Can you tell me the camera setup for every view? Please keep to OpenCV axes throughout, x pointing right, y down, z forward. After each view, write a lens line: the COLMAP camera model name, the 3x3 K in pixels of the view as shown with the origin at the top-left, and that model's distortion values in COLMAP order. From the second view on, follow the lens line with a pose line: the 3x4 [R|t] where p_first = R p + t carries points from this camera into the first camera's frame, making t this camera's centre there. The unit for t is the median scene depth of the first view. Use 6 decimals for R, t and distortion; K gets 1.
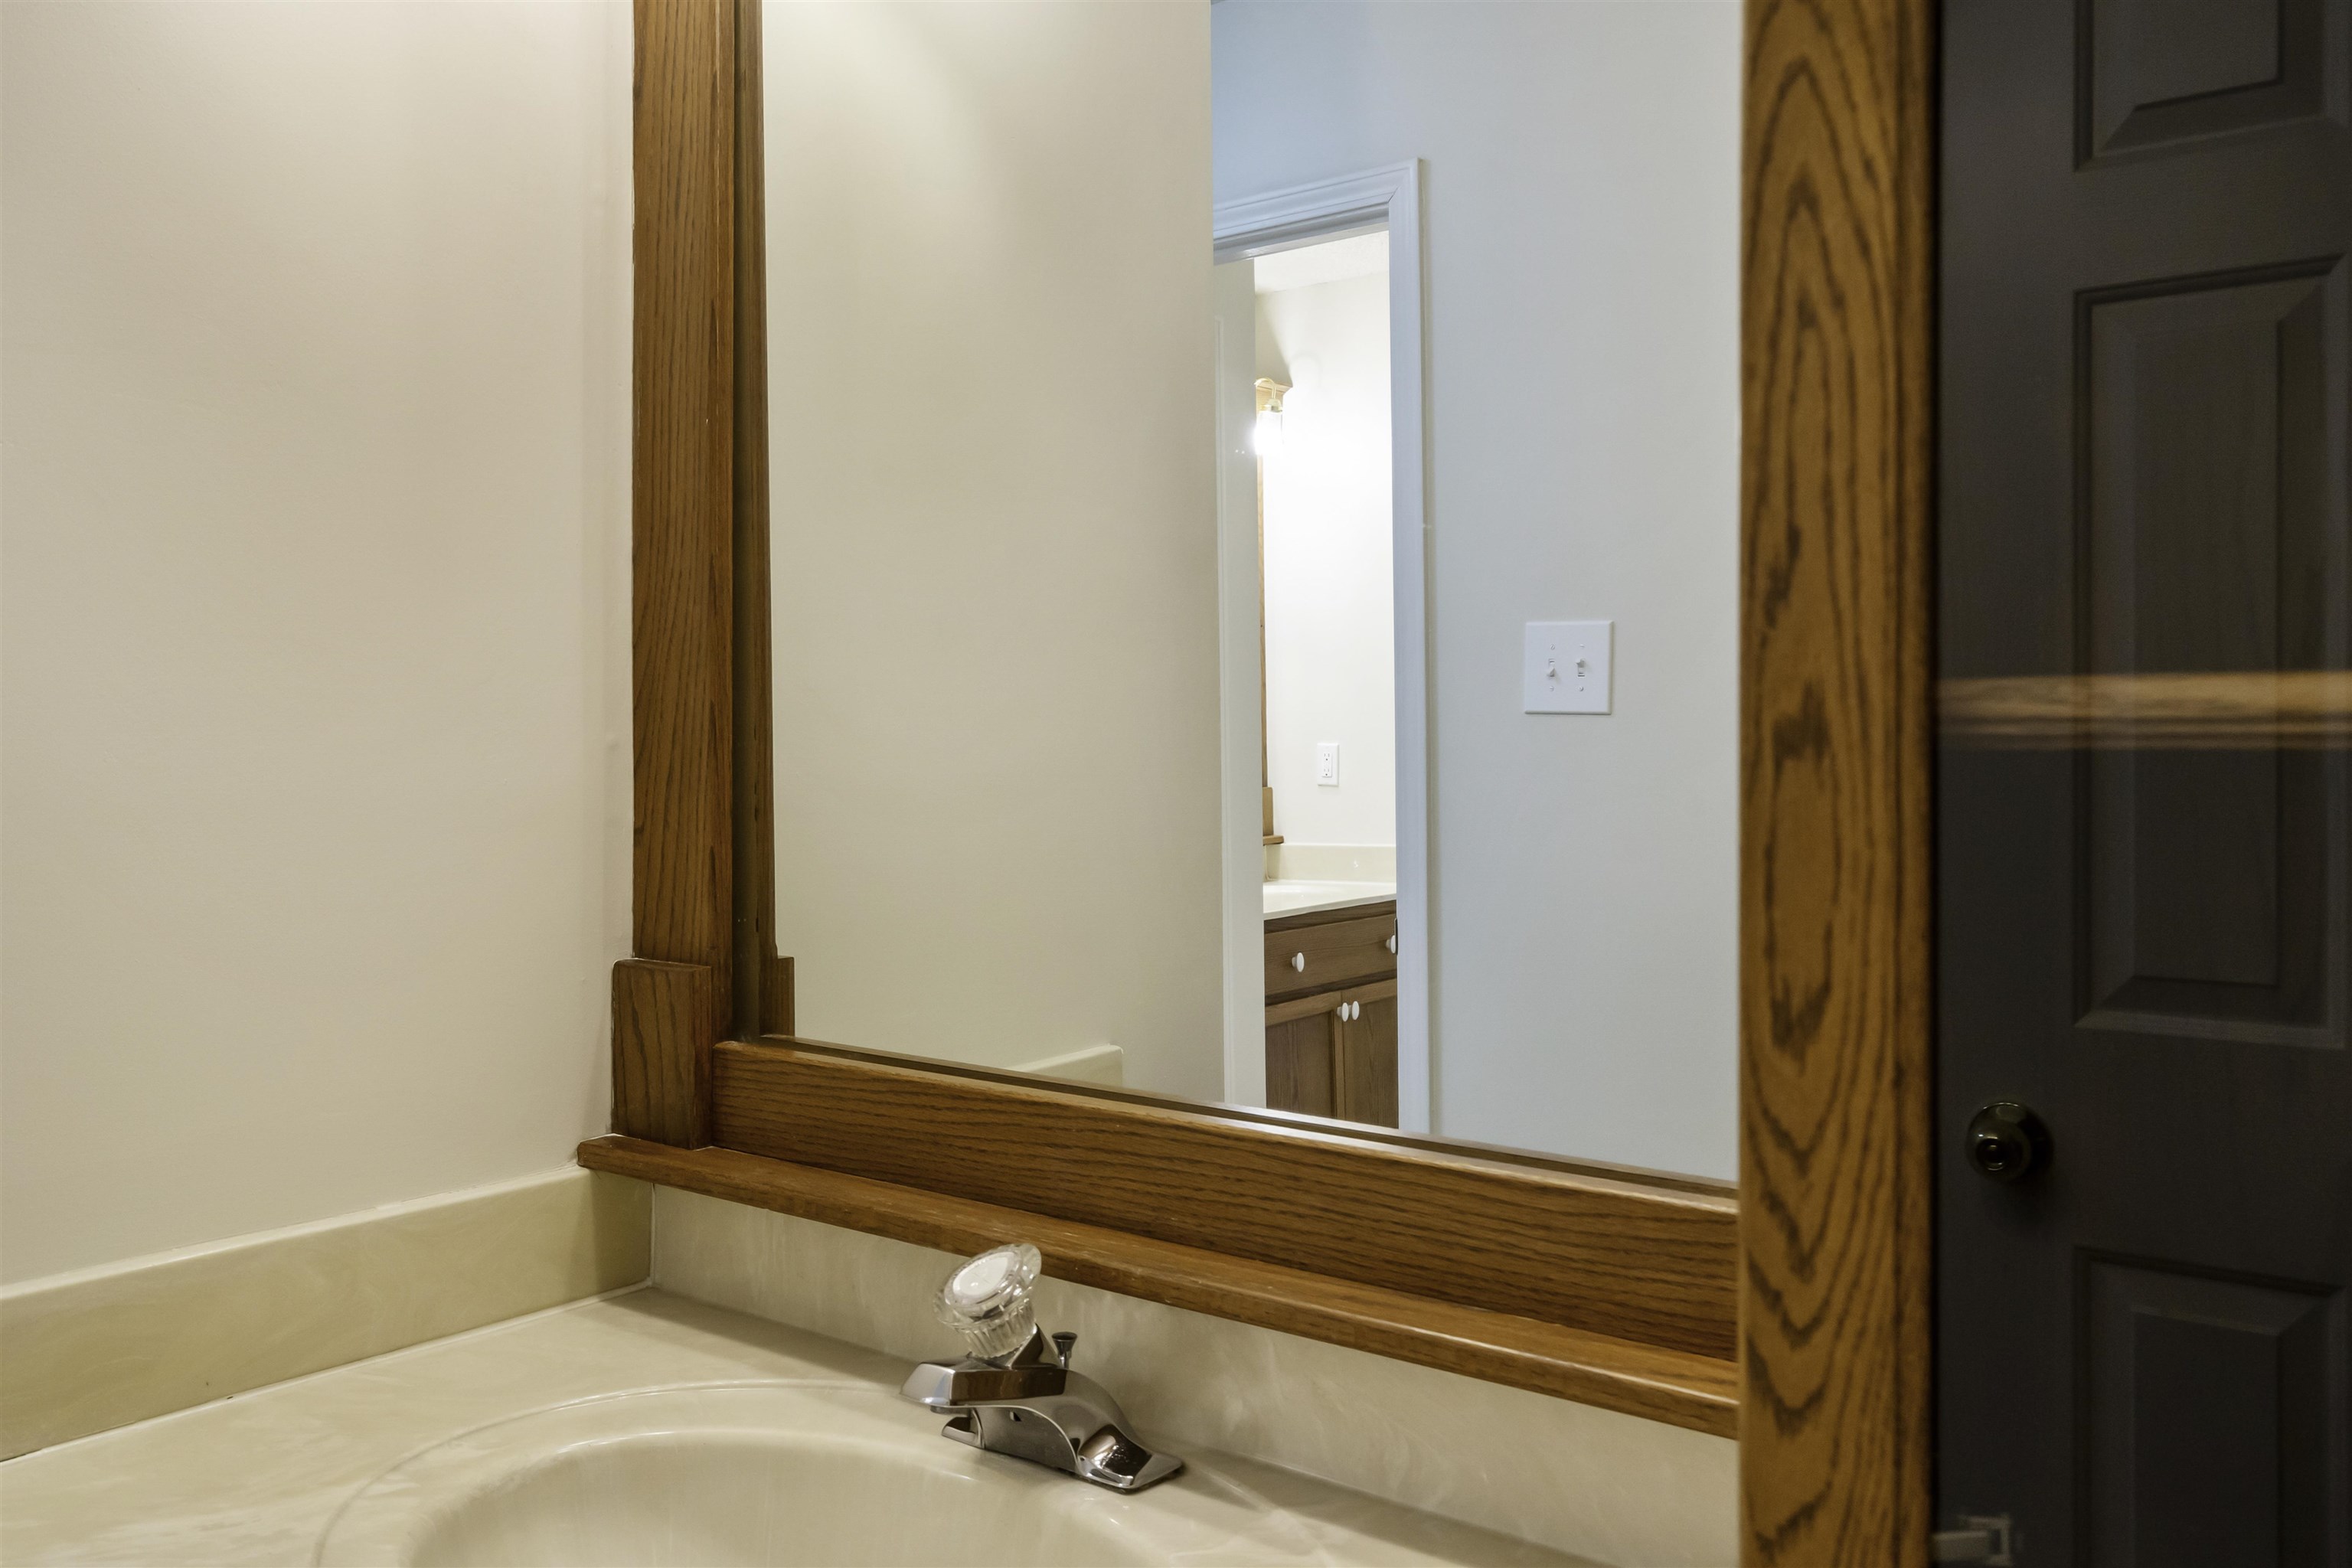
lens RADIAL K [[1860.5, 0, 1165.5], [0, 1860.5, 744.5], [0, 0, 1]] dist [-0.000361, 0.000502]
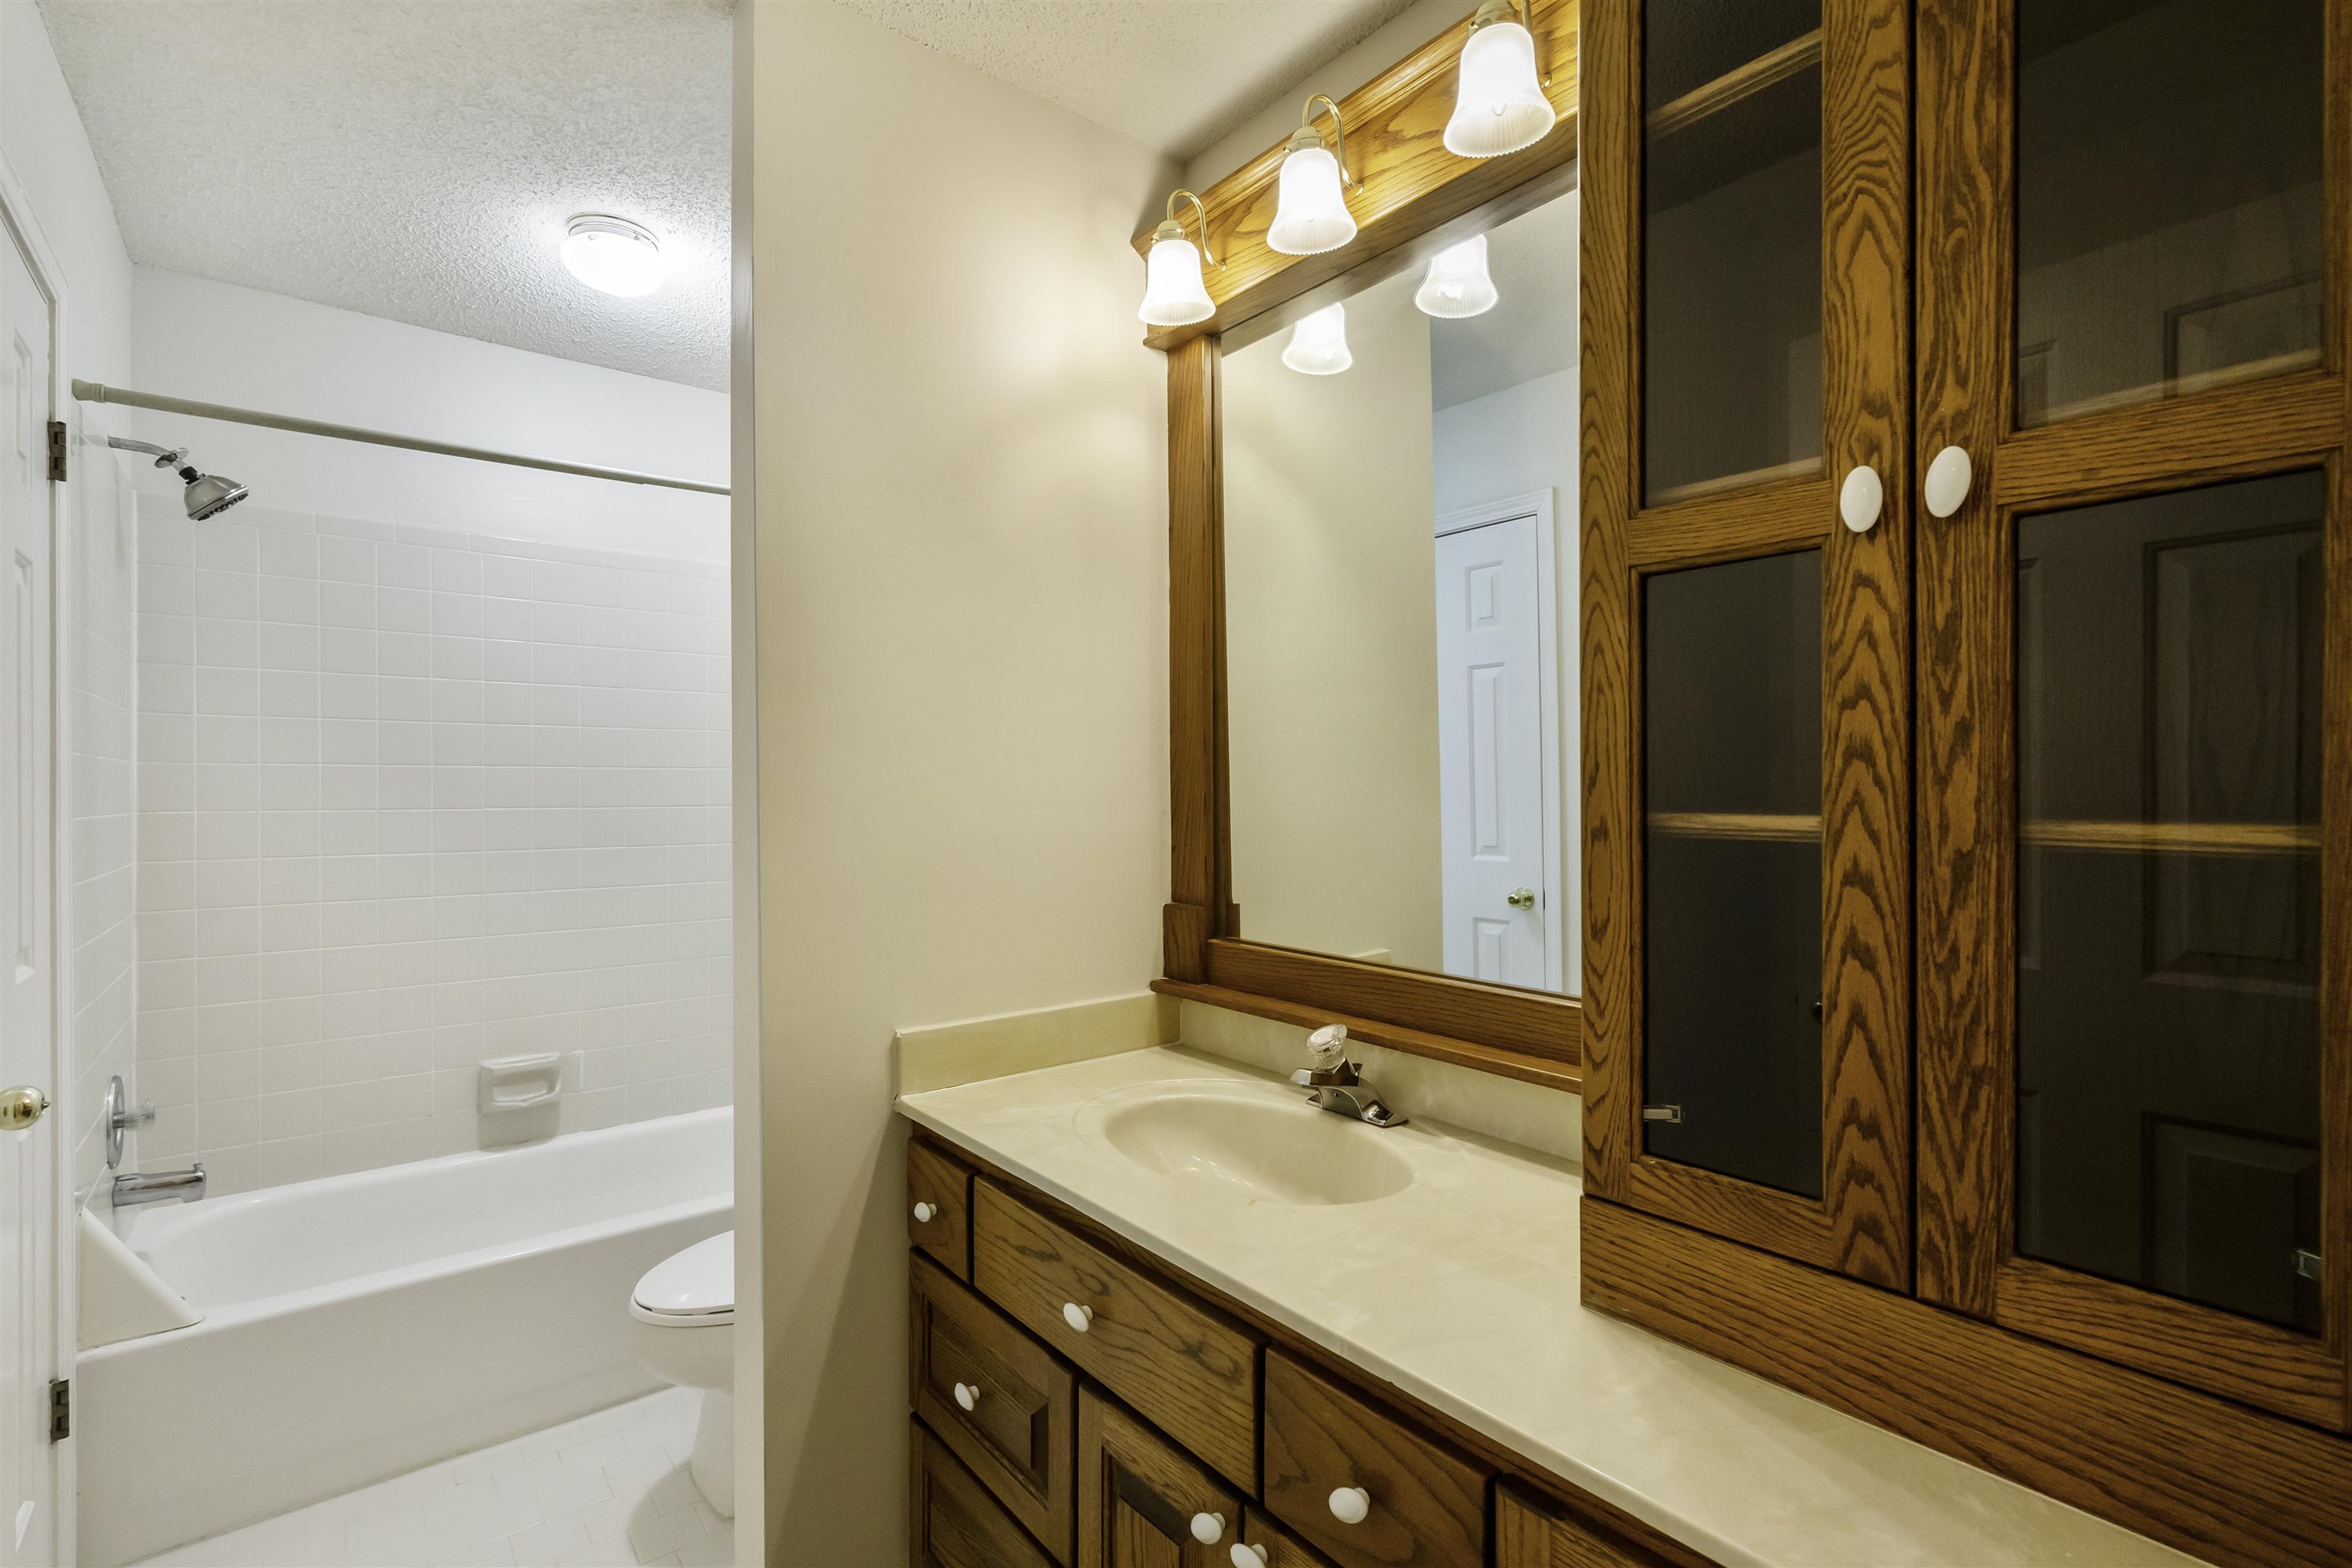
lens RADIAL K [[1072.5, 0, 1171.4], [0, 1072.5, 765.8], [0, 0, 1]] dist [-0.002938, 0.000525]
pose [[0.971429, -0.009316, -0.237147, 0.046163], [0.005144, 0.999821, -0.018205, -0.043927], [0.237274, 0.016465, 0.971303, -0.421676]]
